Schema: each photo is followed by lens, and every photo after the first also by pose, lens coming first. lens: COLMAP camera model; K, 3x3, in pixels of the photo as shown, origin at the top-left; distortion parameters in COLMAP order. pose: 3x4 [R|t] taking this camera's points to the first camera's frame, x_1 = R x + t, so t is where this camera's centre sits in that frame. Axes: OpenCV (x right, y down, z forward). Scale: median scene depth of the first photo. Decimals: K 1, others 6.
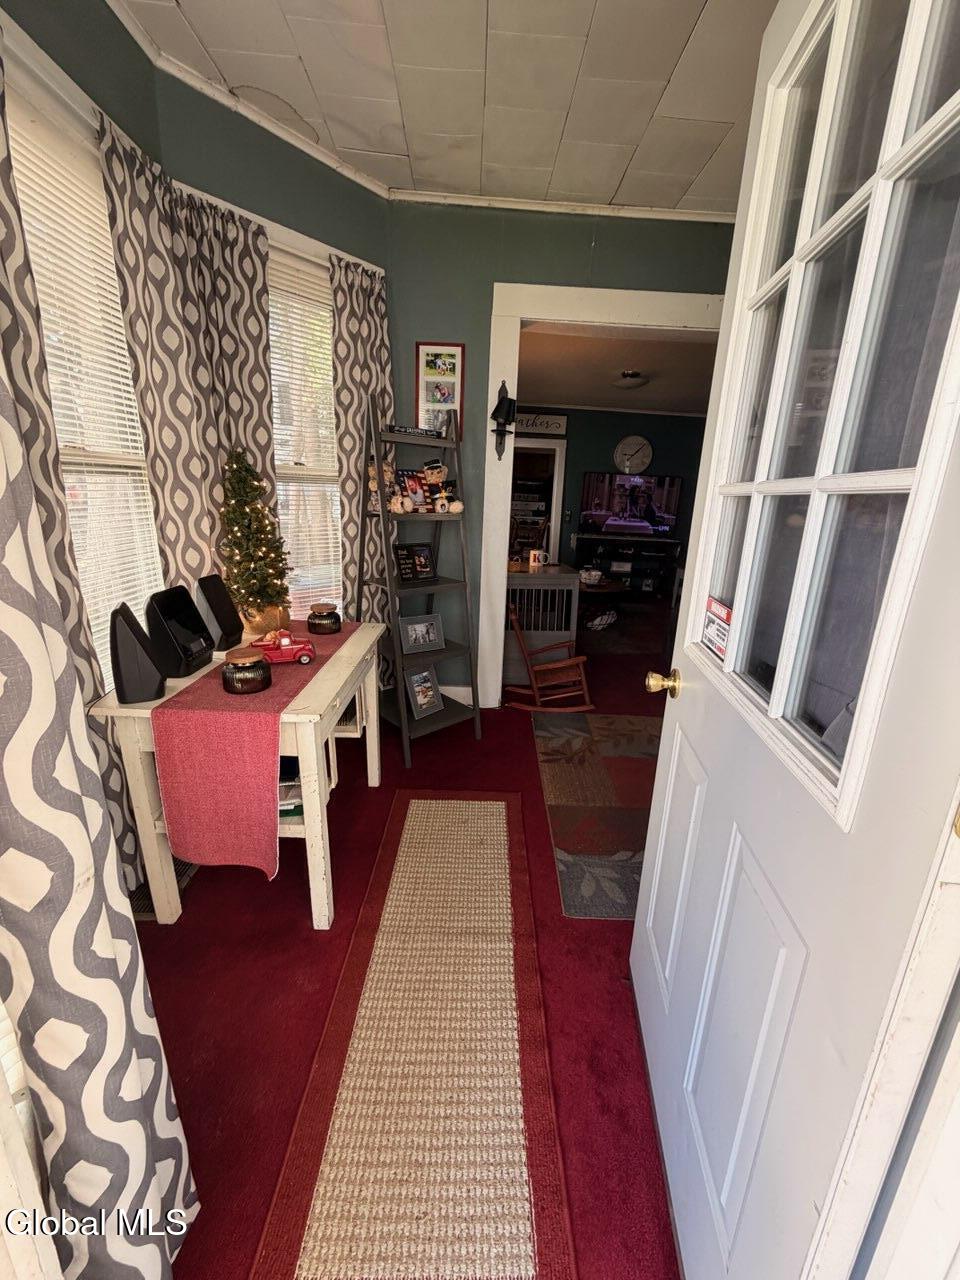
lens RADIAL K [[509.8, 0, 482.4], [0, 509.8, 638.0], [0, 0, 1]] dist [-0.006125, 0.001257]
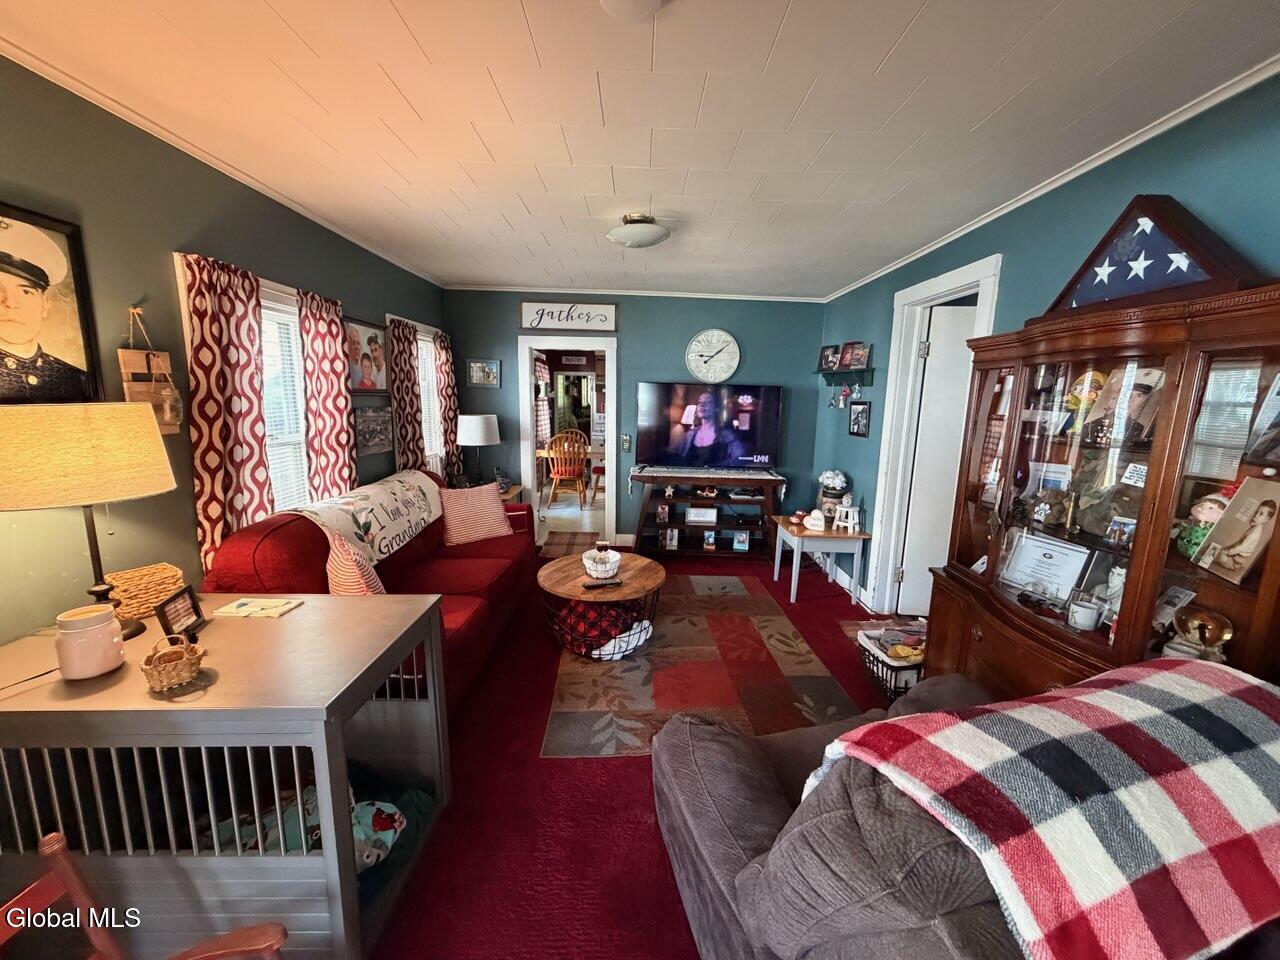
lens RADIAL K [[509.8, 0, 638.0], [0, 509.8, 477.5], [0, 0, 1]] dist [-0.006125, 0.001257]
pose [[0.999830, -0.016163, -0.008886, 0.194605], [0.015017, 0.993057, -0.116676, -0.111639], [0.010710, 0.116522, 0.993130, 0.315512]]
